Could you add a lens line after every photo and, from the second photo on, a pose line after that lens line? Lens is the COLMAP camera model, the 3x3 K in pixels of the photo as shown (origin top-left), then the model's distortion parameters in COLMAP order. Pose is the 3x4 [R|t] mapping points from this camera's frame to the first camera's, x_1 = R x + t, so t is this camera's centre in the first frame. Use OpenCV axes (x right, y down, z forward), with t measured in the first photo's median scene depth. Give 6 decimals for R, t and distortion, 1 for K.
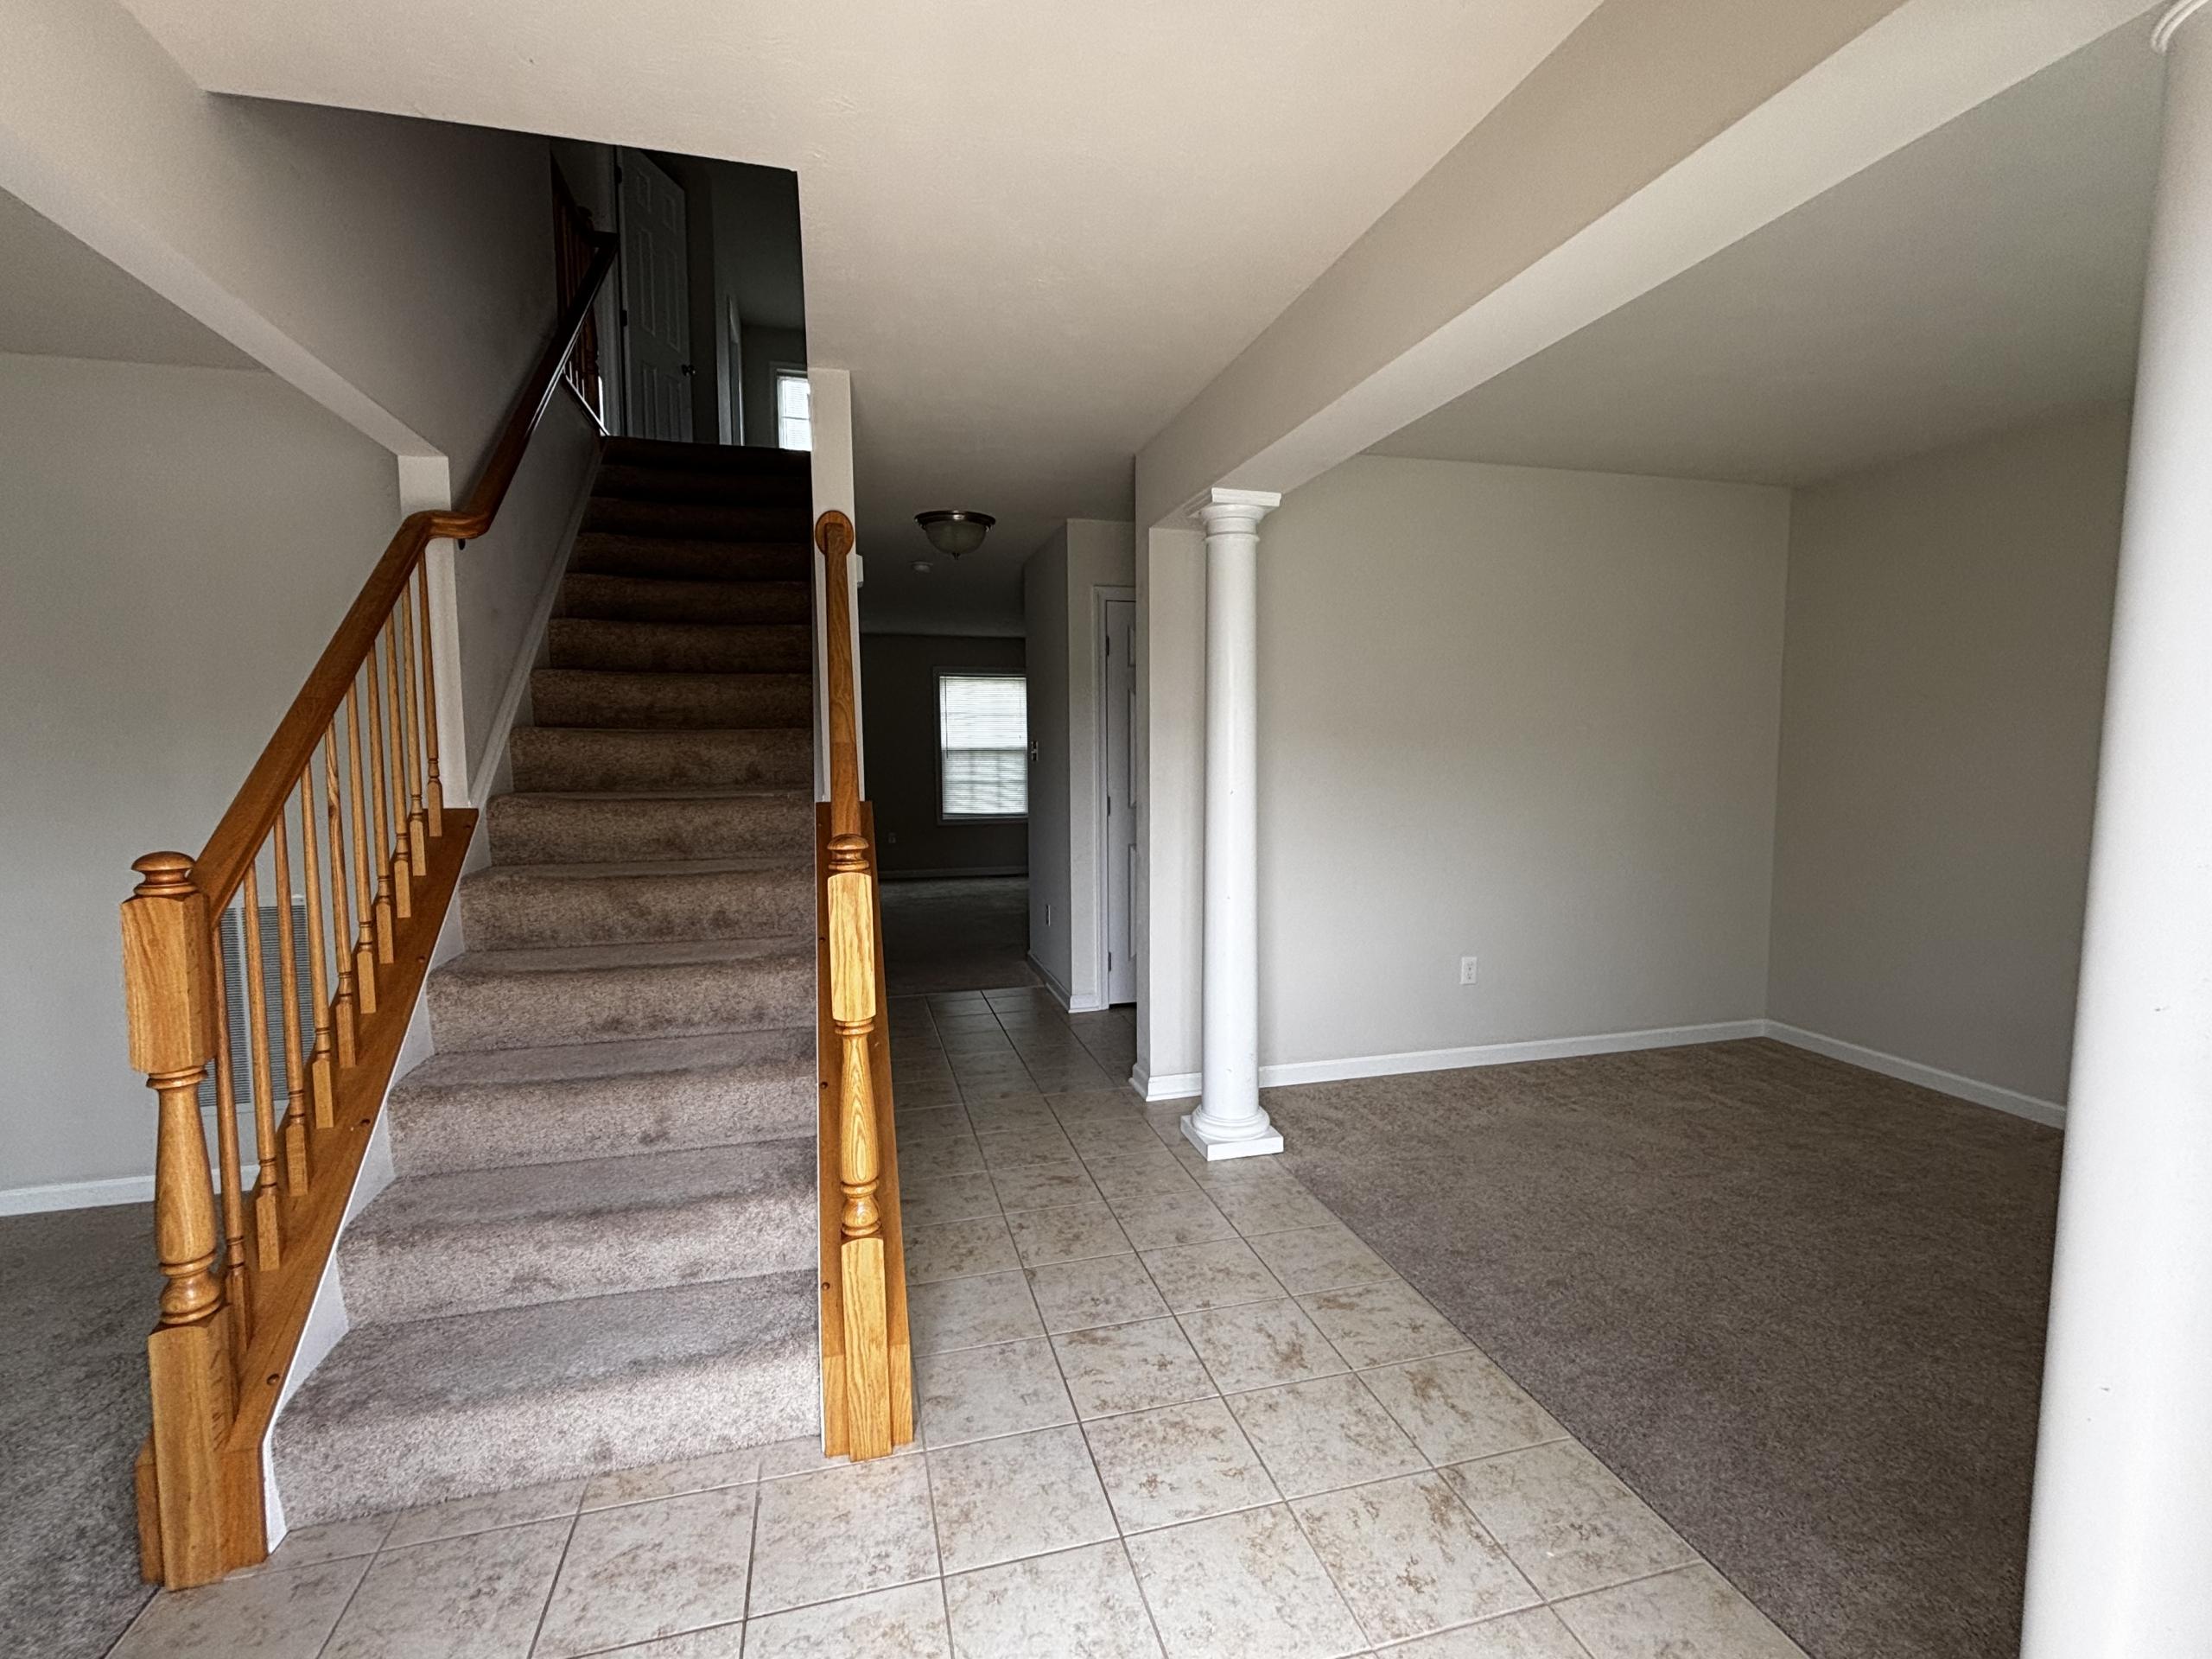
lens RADIAL K [[1005.4, 0, 1103.3], [0, 1005.4, 826.4], [0, 0, 1]] dist [-0.003439, -0.000004]
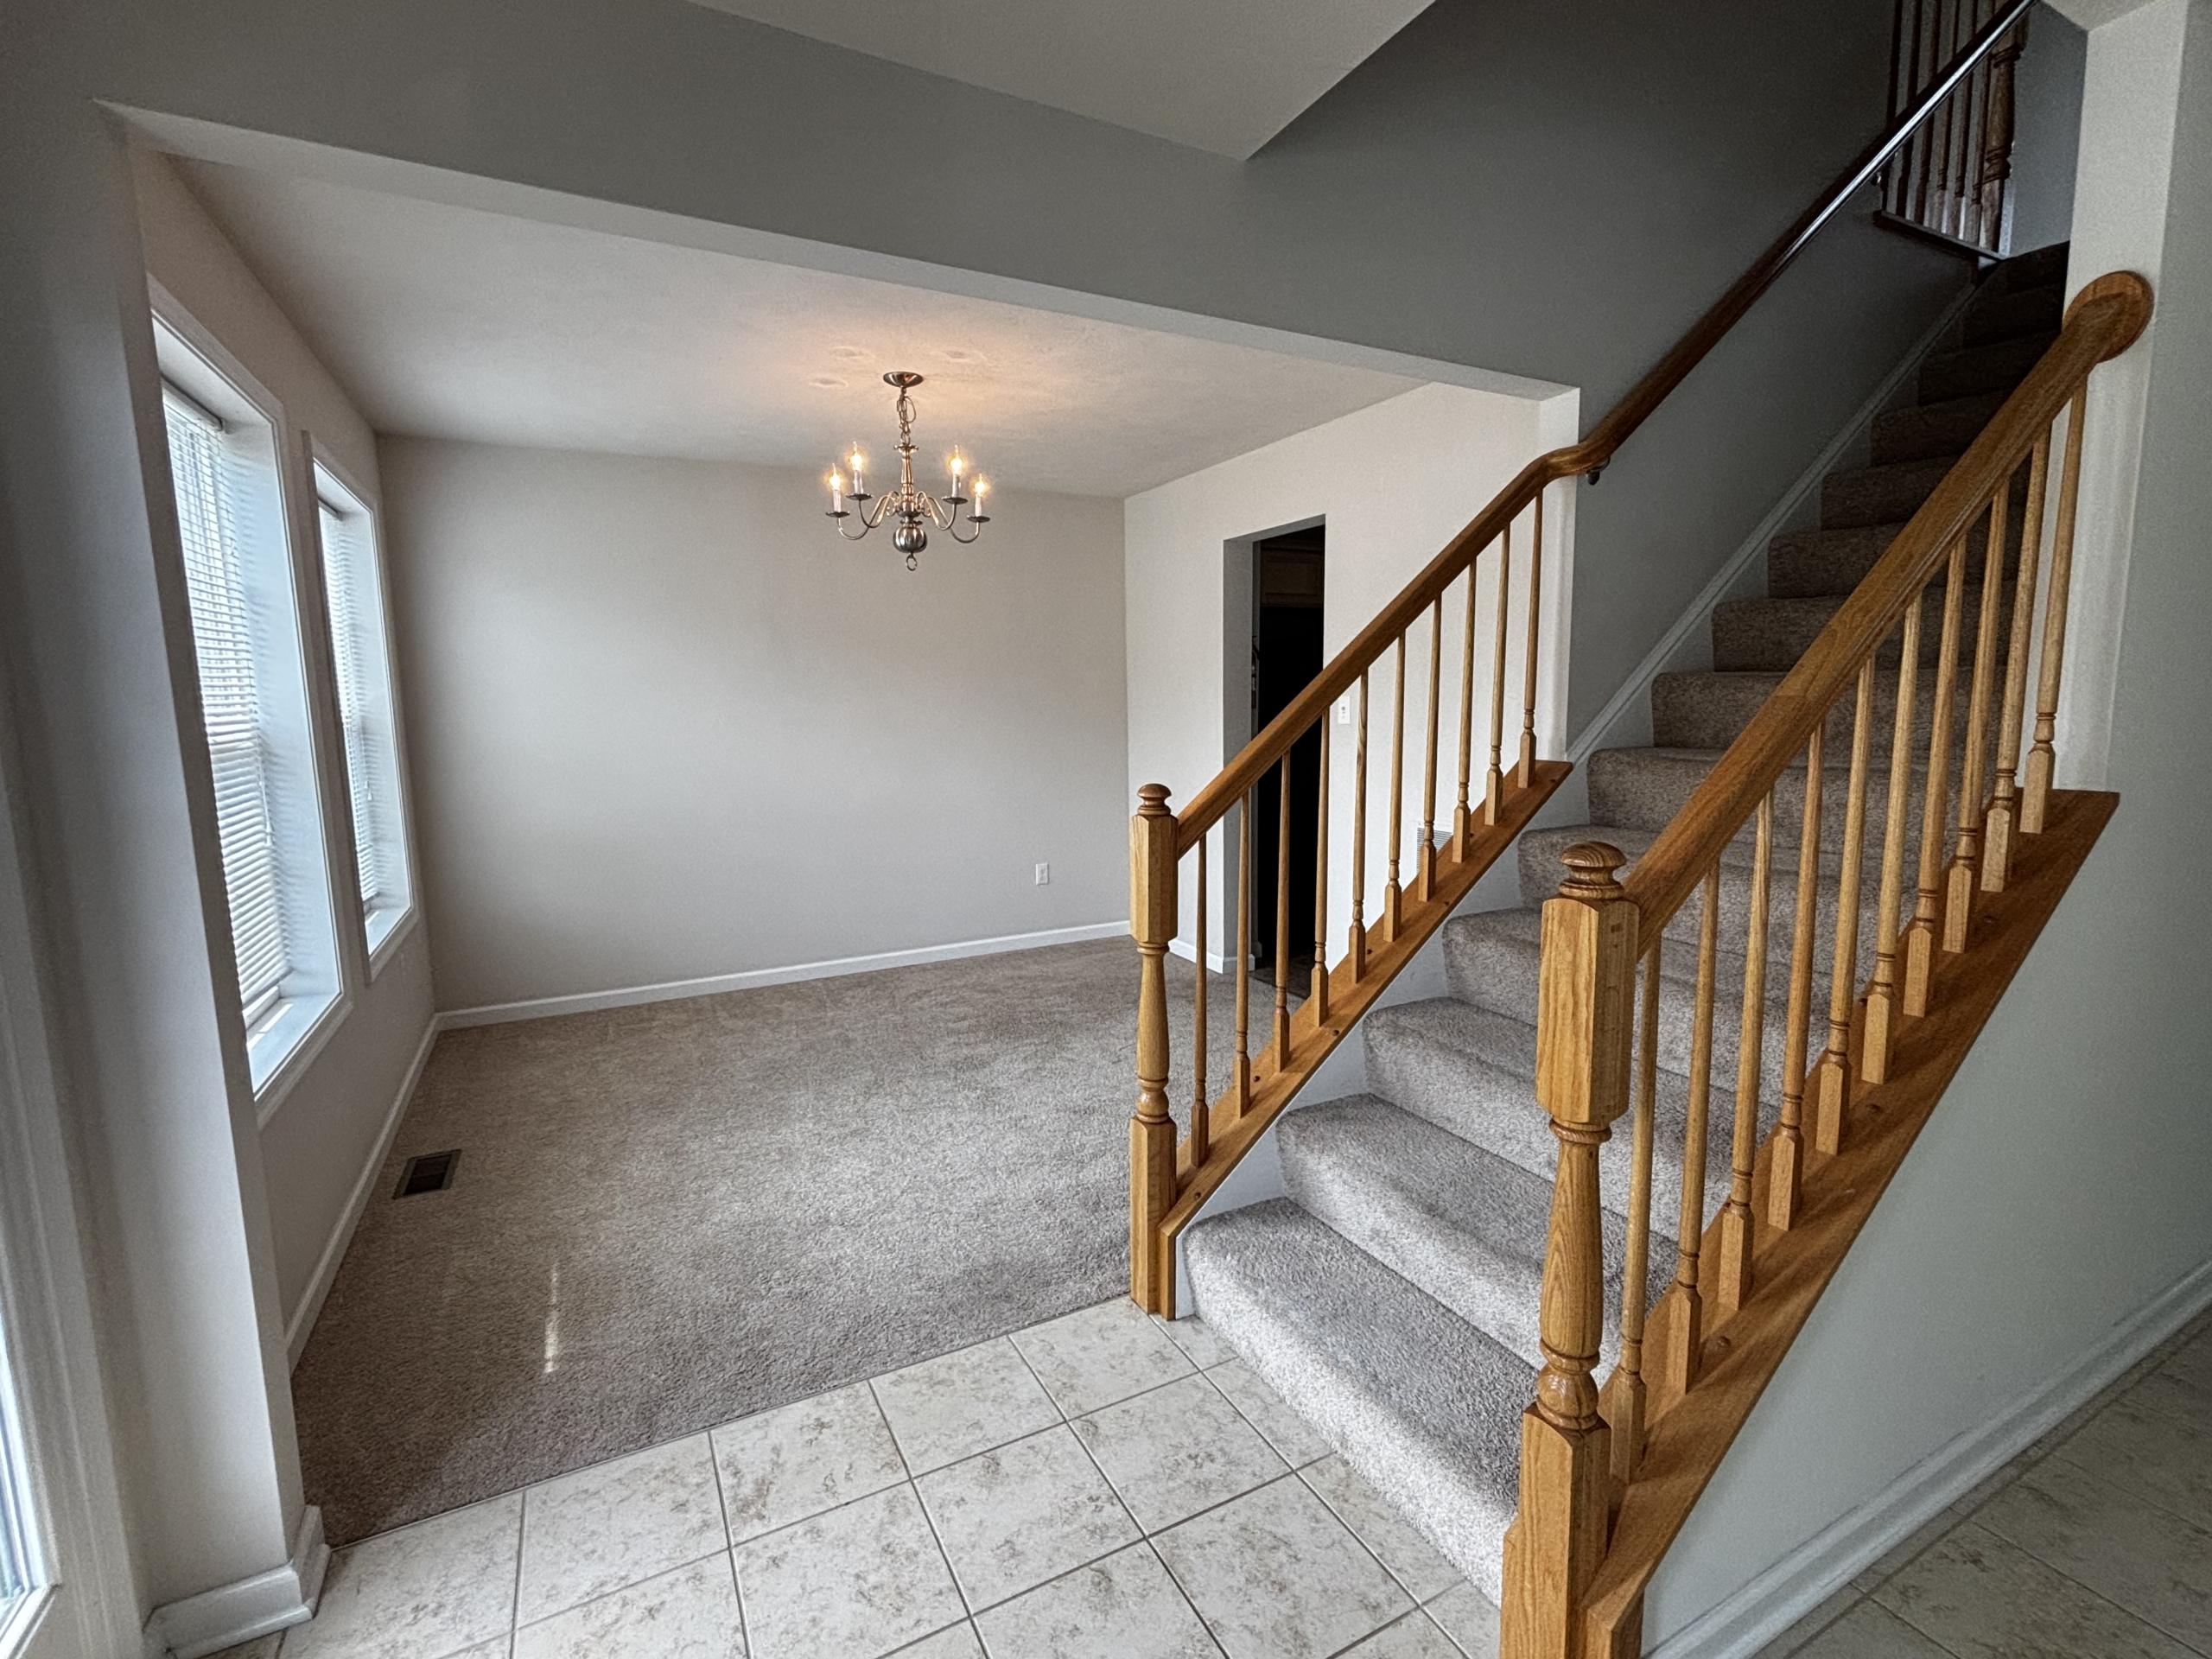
lens RADIAL K [[1005.4, 0, 1103.4], [0, 1005.4, 827.5], [0, 0, 1]] dist [-0.003439, -0.000004]
pose [[0.213039, 0.127812, -0.968648, 0.314700], [-0.062713, 0.991151, 0.116989, -0.059515], [0.975029, 0.035823, 0.219169, 0.539251]]
